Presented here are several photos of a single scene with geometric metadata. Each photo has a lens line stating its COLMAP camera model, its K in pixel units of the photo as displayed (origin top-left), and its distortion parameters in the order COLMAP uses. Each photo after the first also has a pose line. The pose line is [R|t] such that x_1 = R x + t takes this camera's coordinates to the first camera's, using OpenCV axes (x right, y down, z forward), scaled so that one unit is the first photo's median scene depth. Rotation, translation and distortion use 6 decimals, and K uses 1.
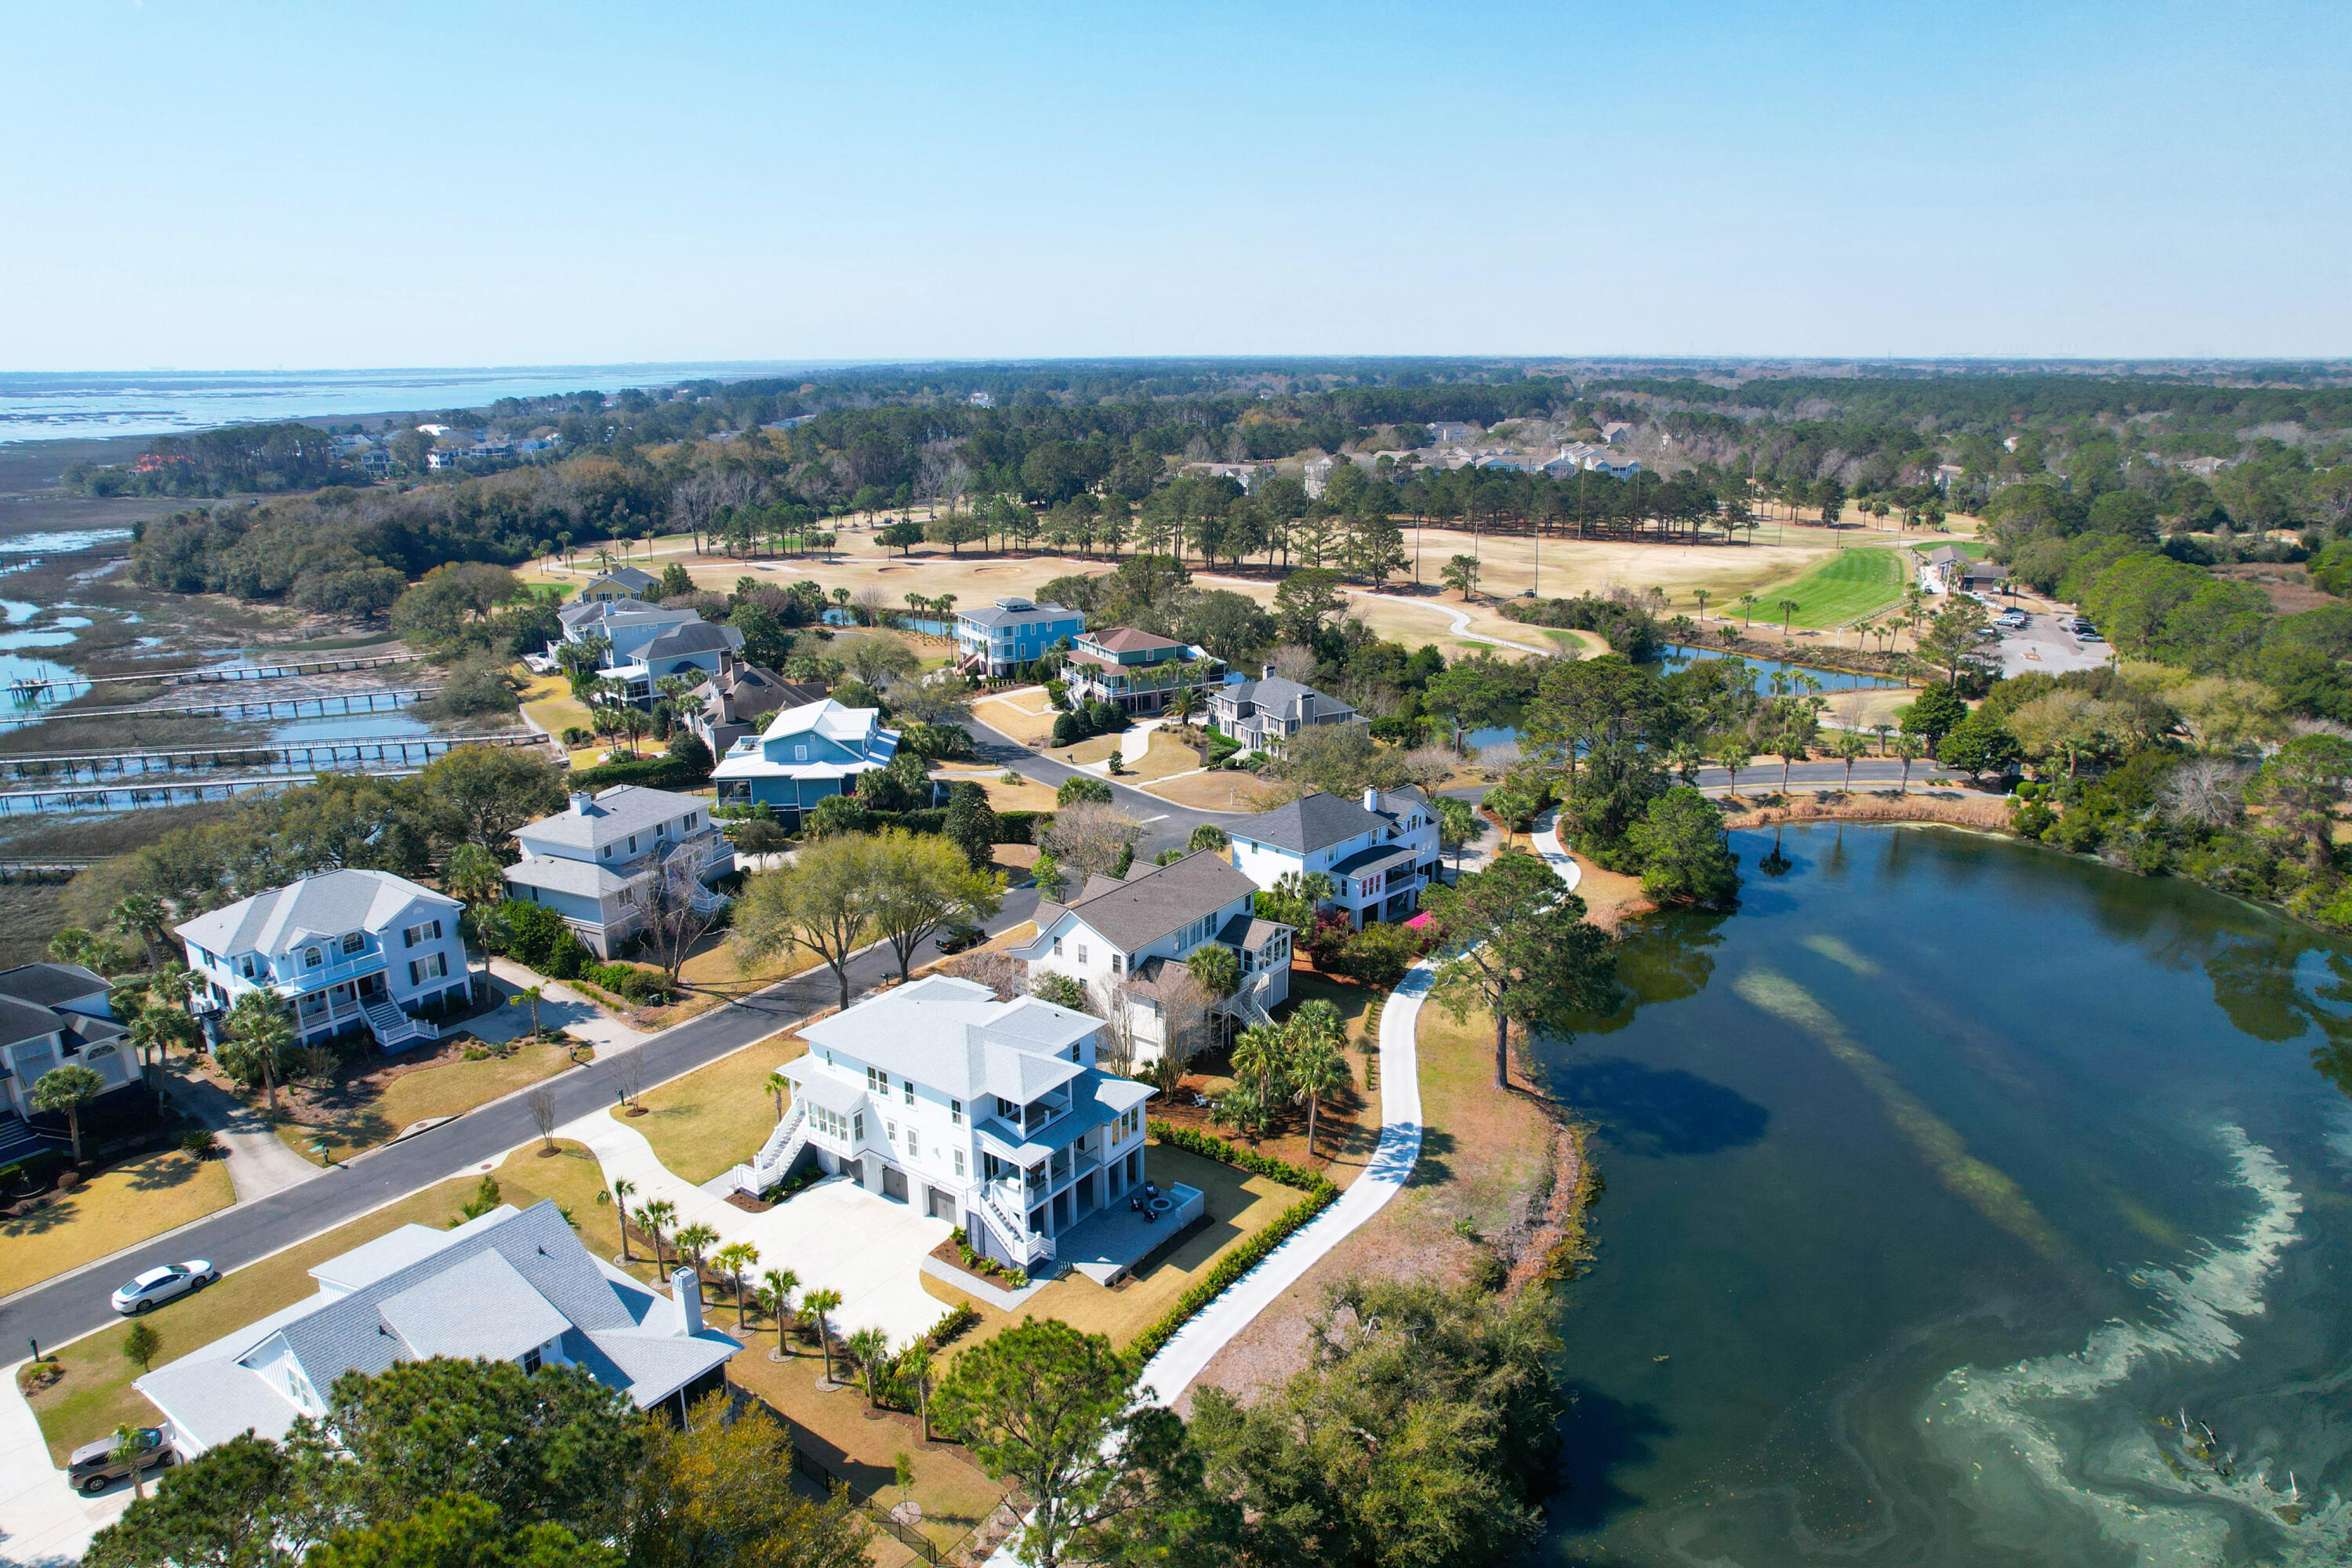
lens RADIAL K [[1505.8, 0, 1175.5], [0, 1505.8, 778.4], [0, 0, 1]] dist [-0.074031, 0.063281]
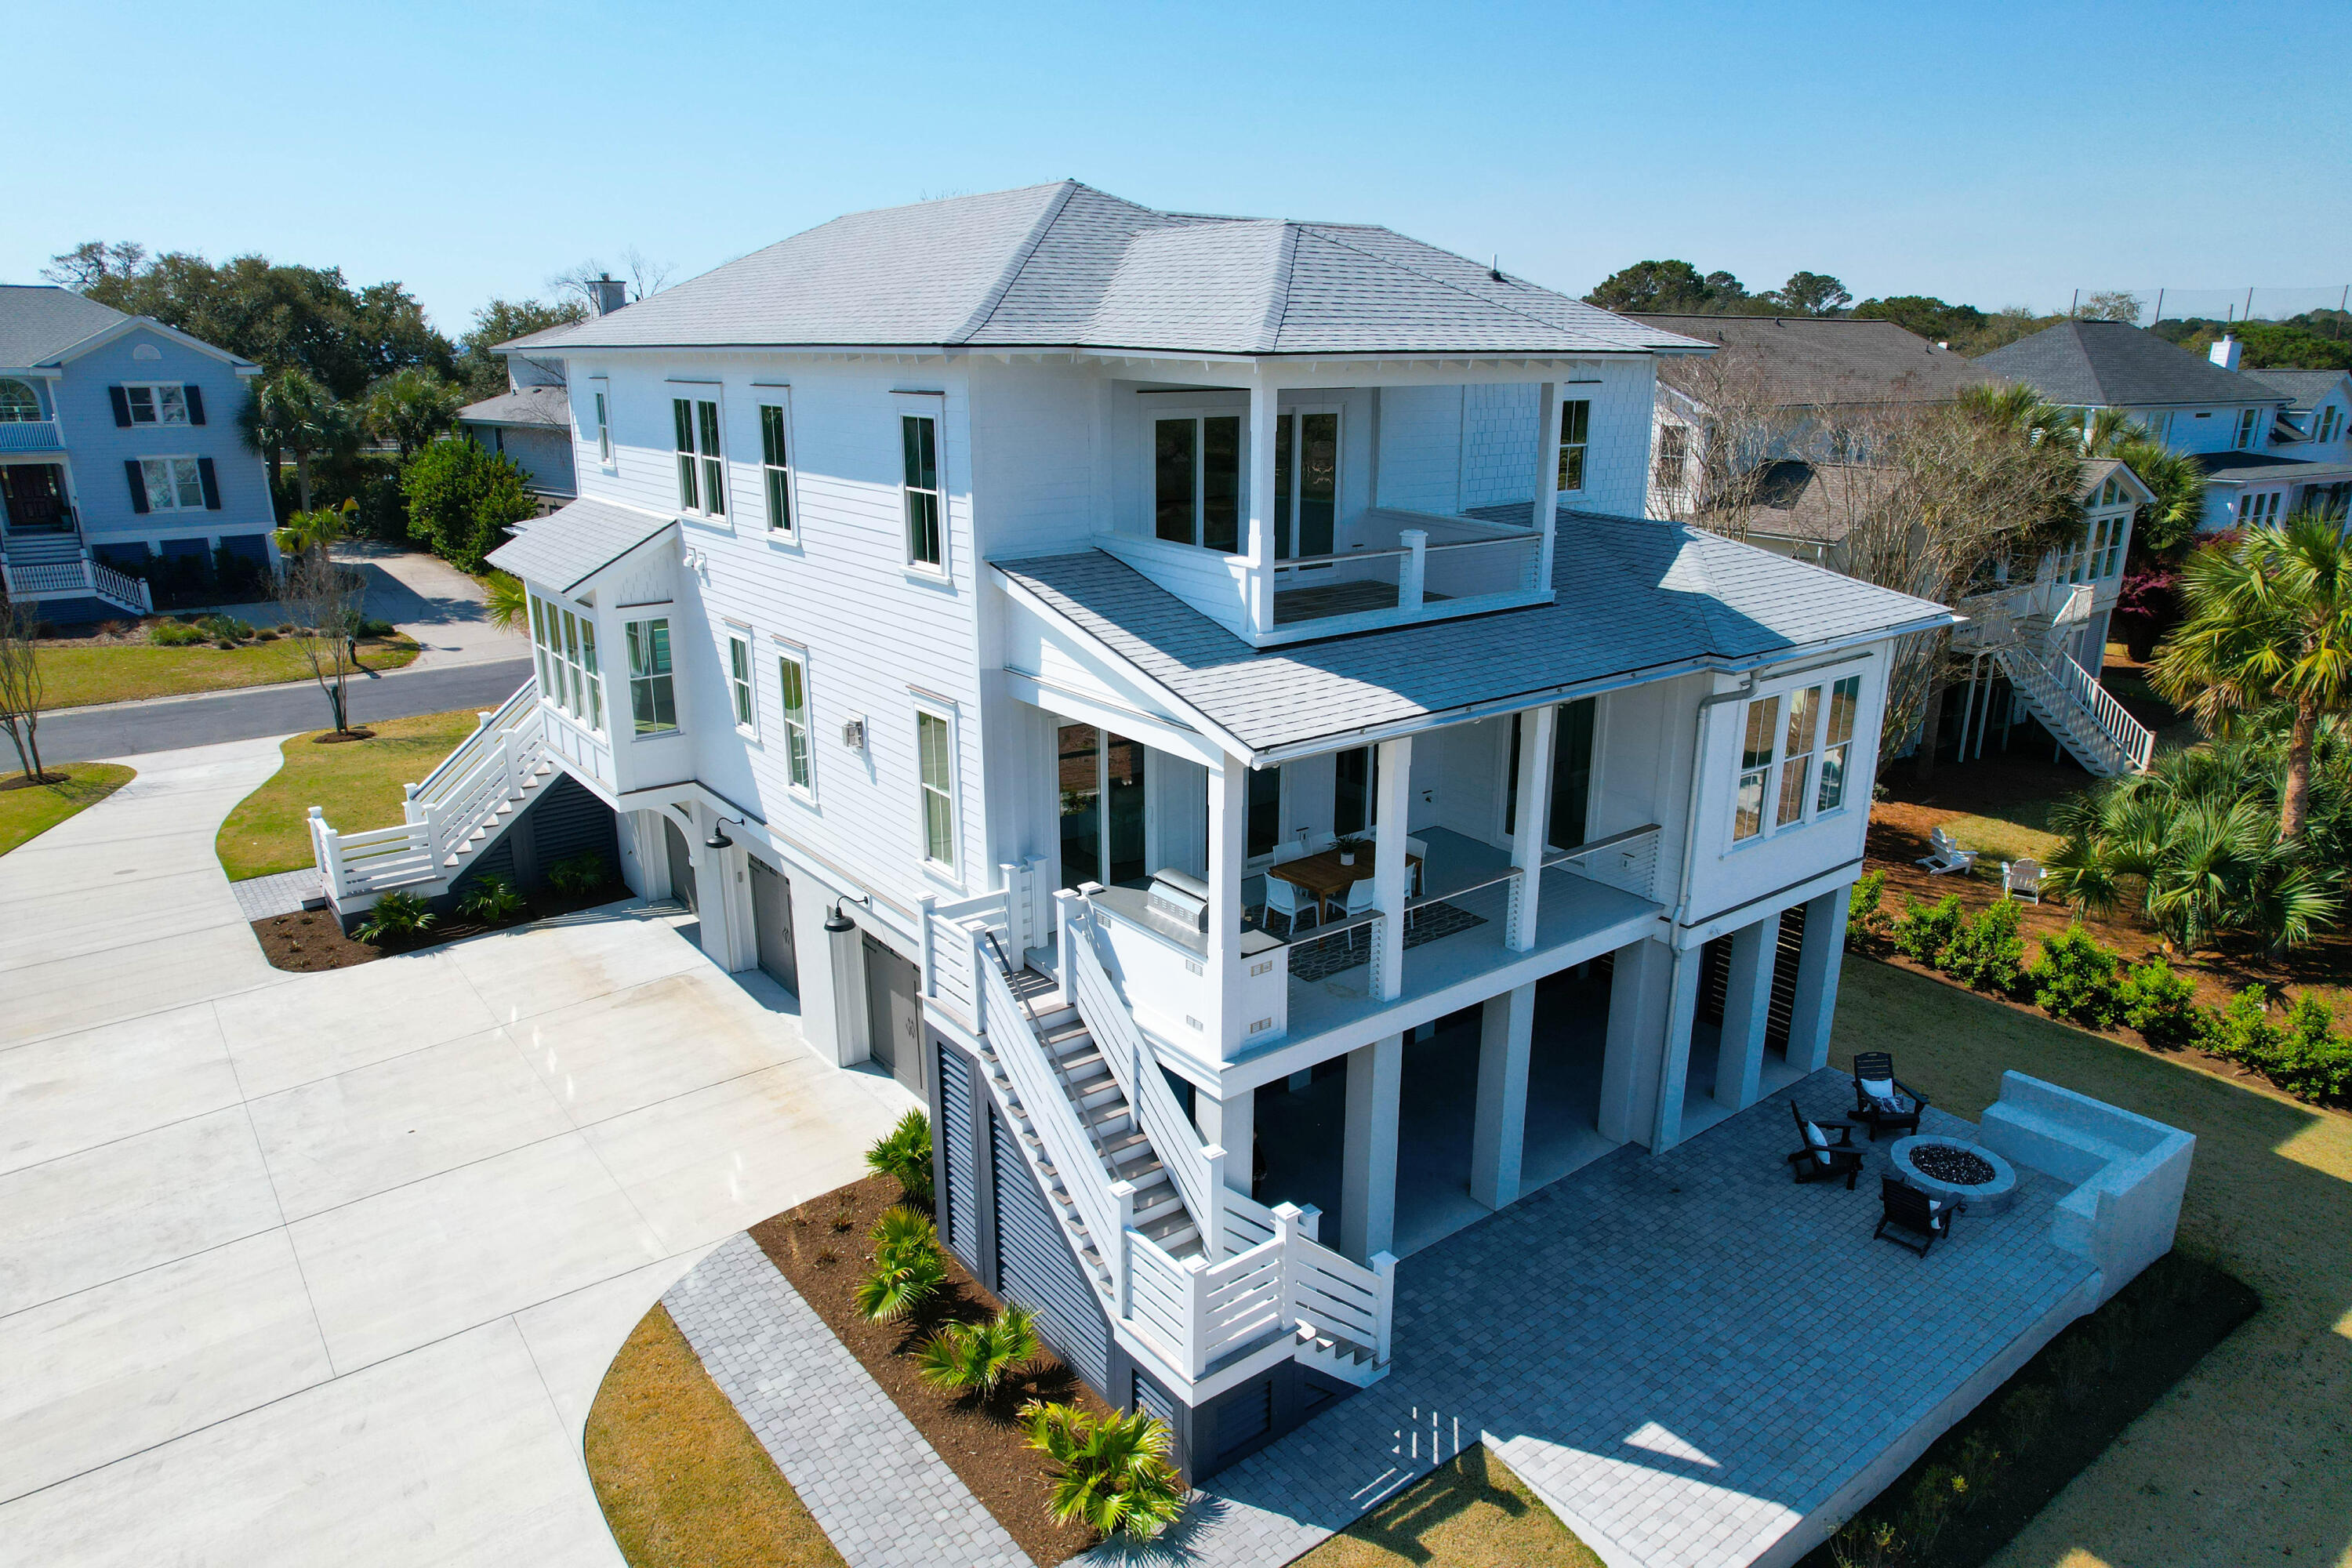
lens RADIAL K [[1505.8, 0, 1186.7], [0, 1505.8, 794.5], [0, 0, 1]] dist [-0.074031, 0.063281]
pose [[0.961339, 0.088980, -0.260595, -0.060245], [-0.084325, 0.996016, 0.029011, 0.238784], [0.262138, -0.005915, 0.965012, 0.786651]]
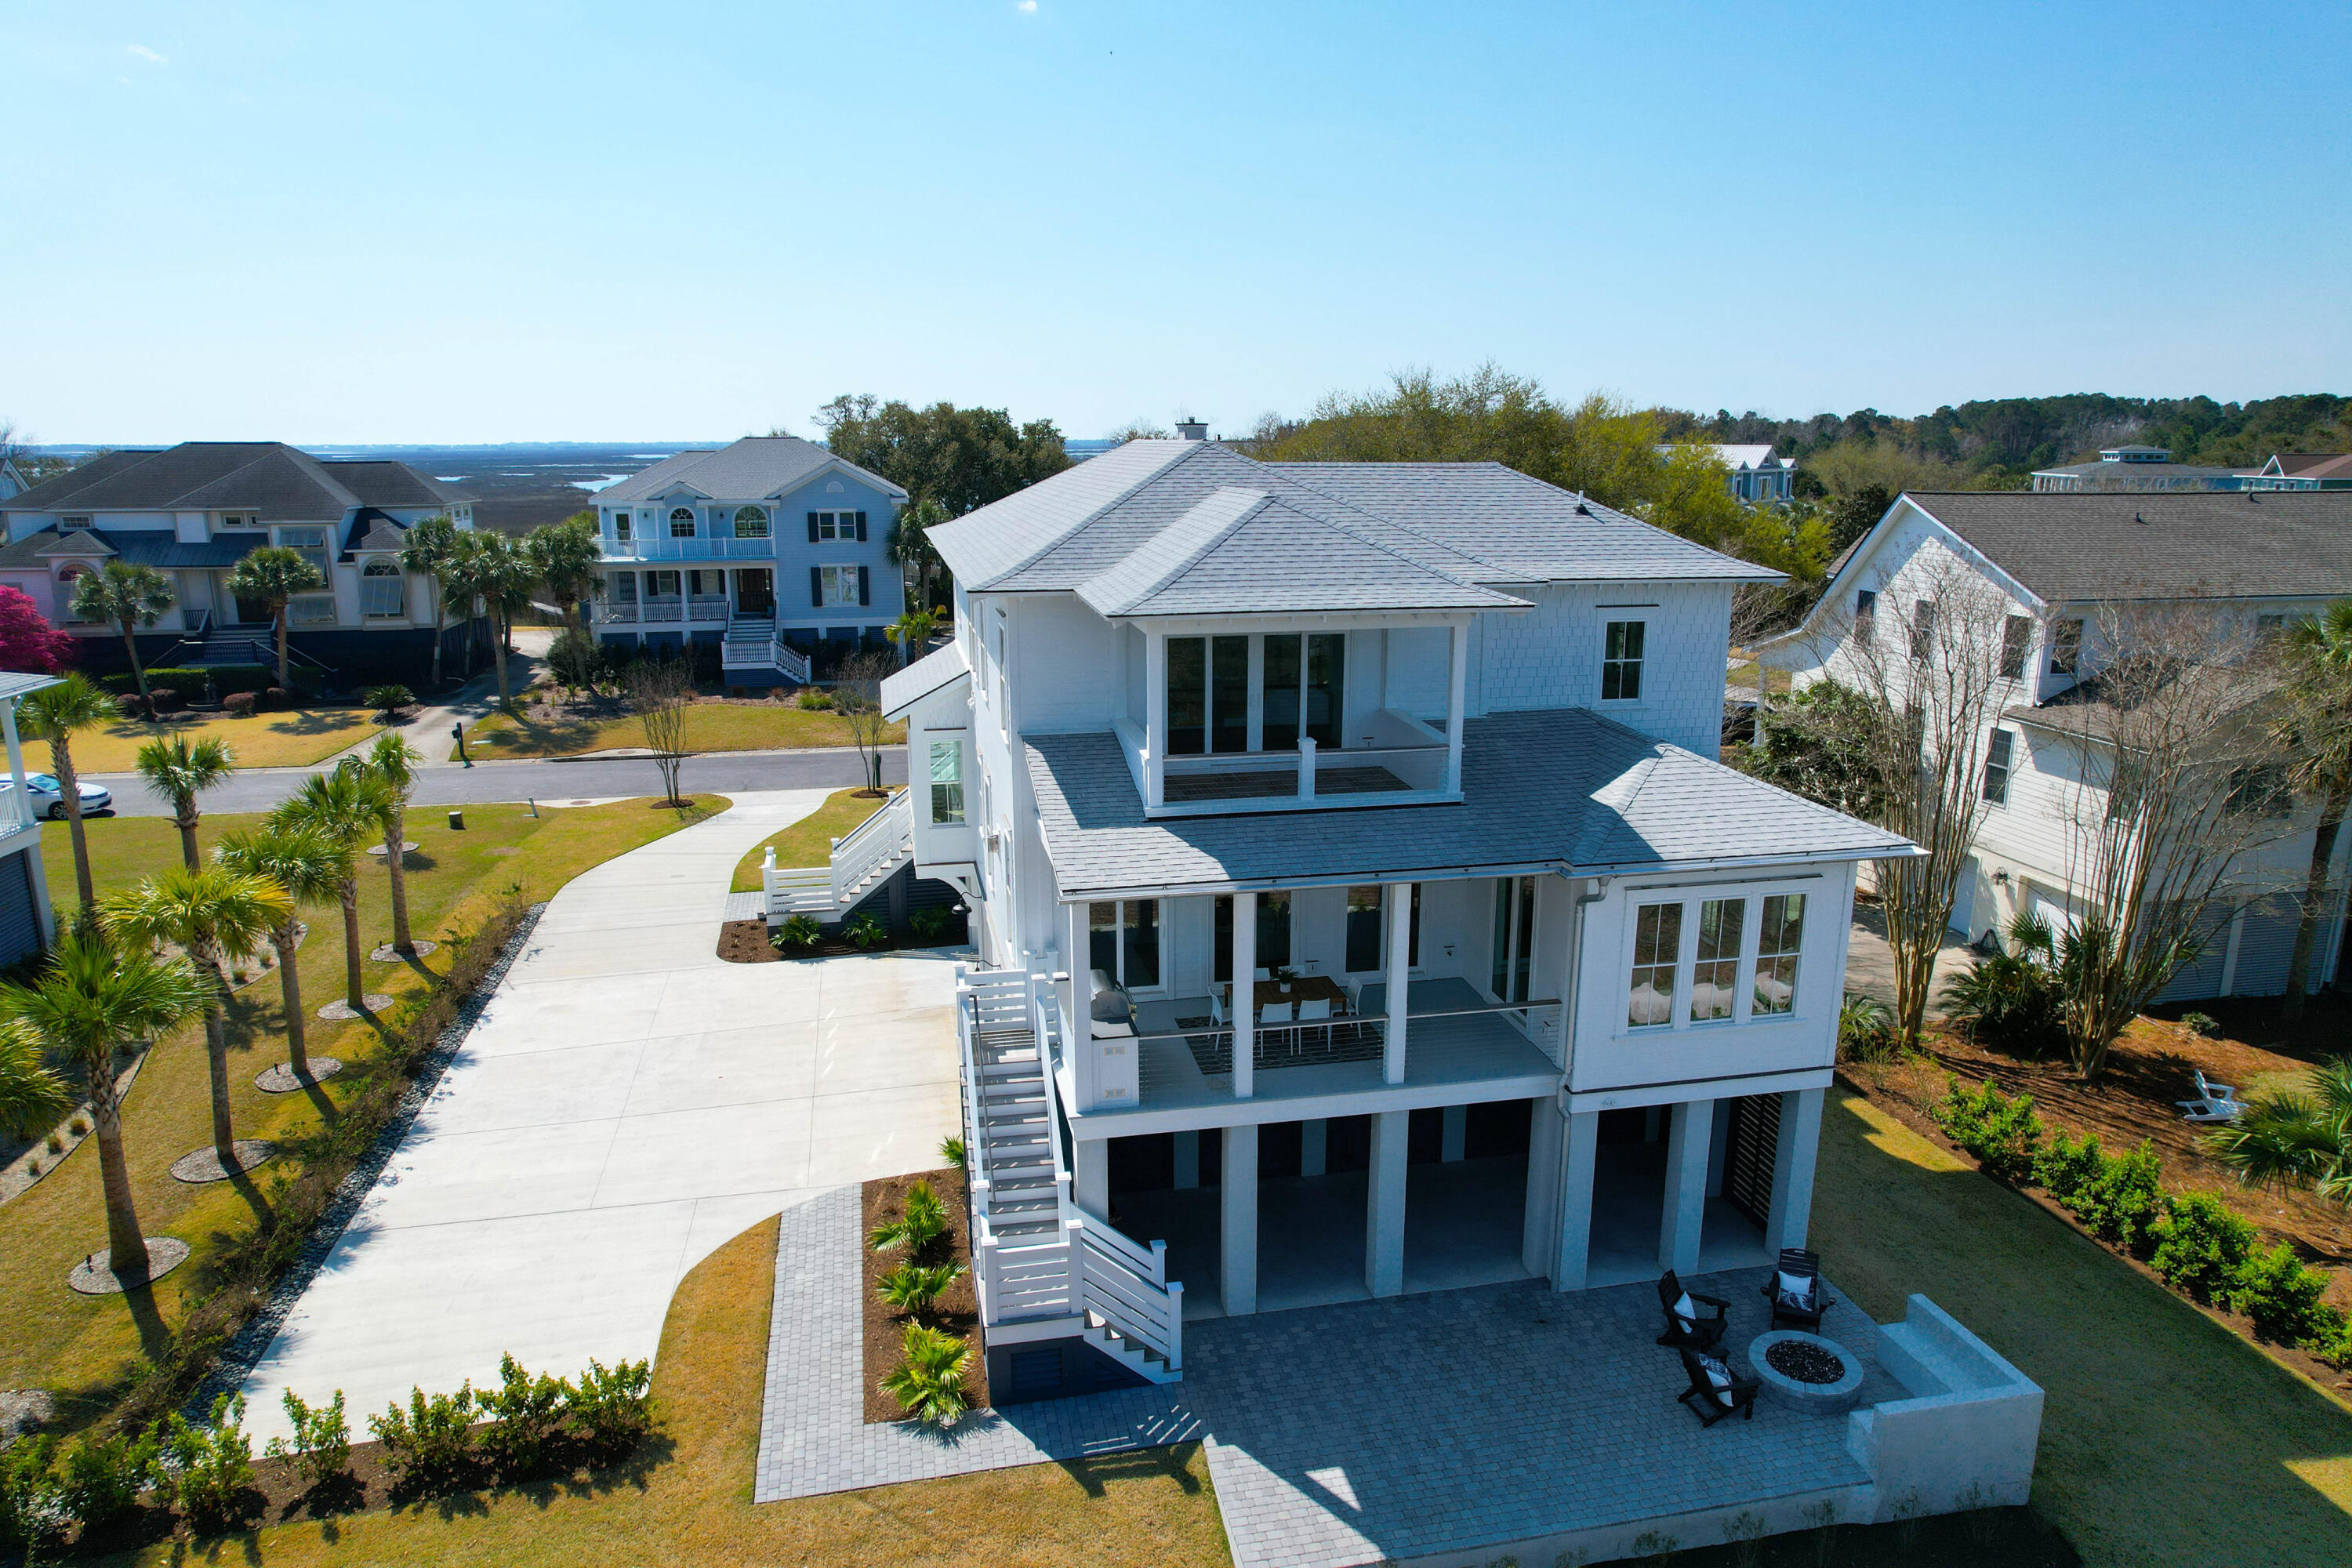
lens RADIAL K [[1505.8, 0, 1179.3], [0, 1505.8, 788.0], [0, 0, 1]] dist [-0.074031, 0.063281]
pose [[0.744044, 0.159420, -0.648832, 0.046841], [-0.190161, 0.981481, 0.023088, 0.217475], [0.640497, 0.106204, 0.760581, 0.778958]]
